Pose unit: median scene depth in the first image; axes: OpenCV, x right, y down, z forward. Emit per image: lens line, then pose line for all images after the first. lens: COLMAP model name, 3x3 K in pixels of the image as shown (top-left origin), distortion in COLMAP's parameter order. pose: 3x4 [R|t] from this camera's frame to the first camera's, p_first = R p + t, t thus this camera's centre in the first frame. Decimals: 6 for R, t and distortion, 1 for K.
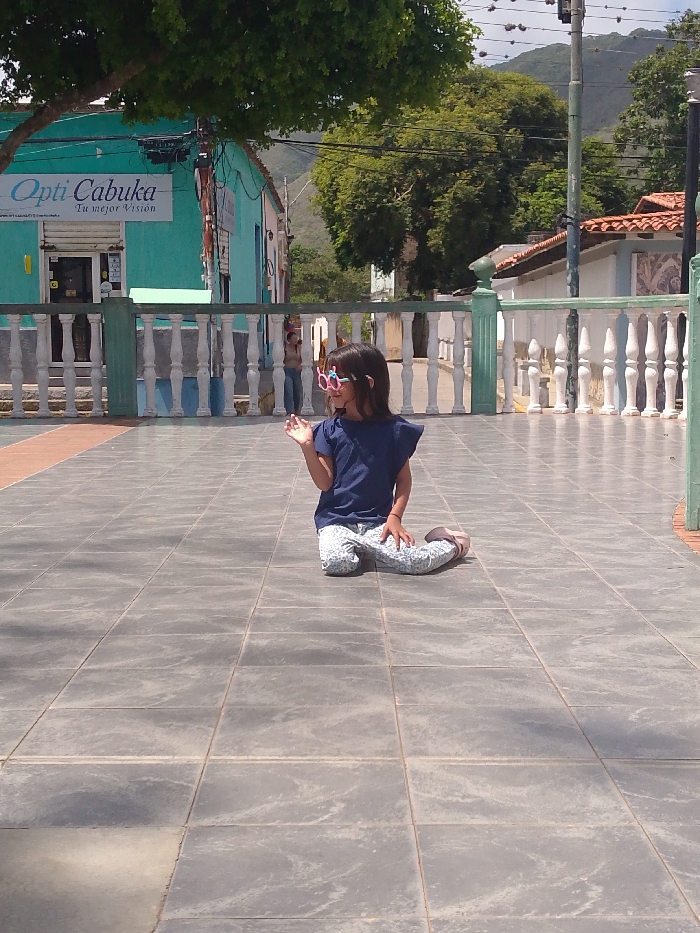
lens RADIAL K [[1451.6, 0, 350.0], [0, 1451.6, 466.5], [0, 0, 1]] dist [0.324316, -1.261759]
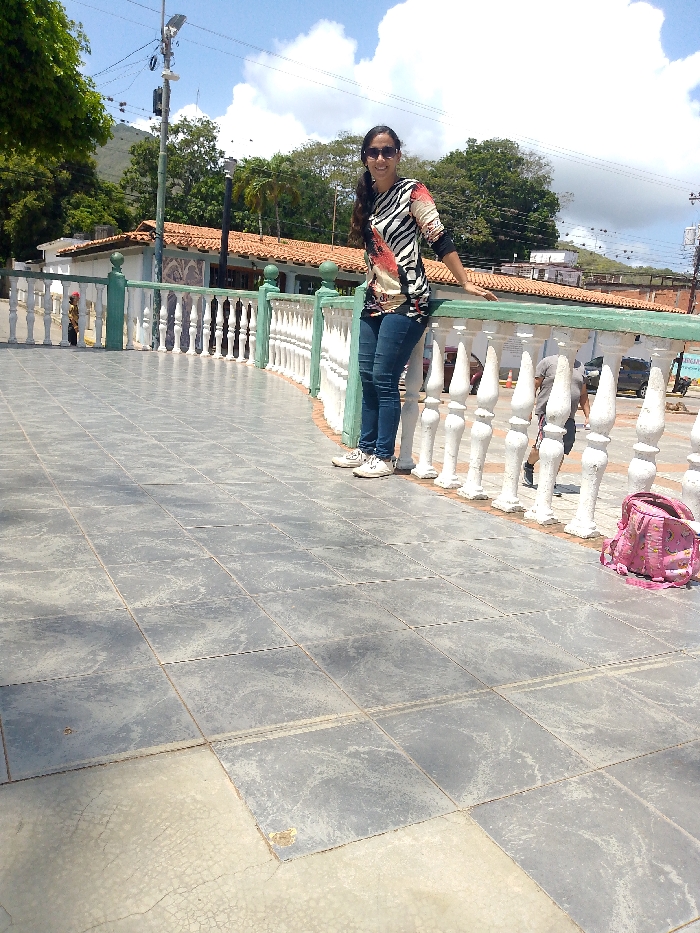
lens RADIAL K [[751.0, 0, 344.8], [0, 751.0, 462.8], [0, 0, 1]] dist [0.061365, -0.104607]
pose [[0.876484, -0.009000, 0.481347, -0.095007], [-0.051507, 0.992334, 0.112343, -0.017800], [-0.478668, -0.123260, 0.869301, 0.112739]]
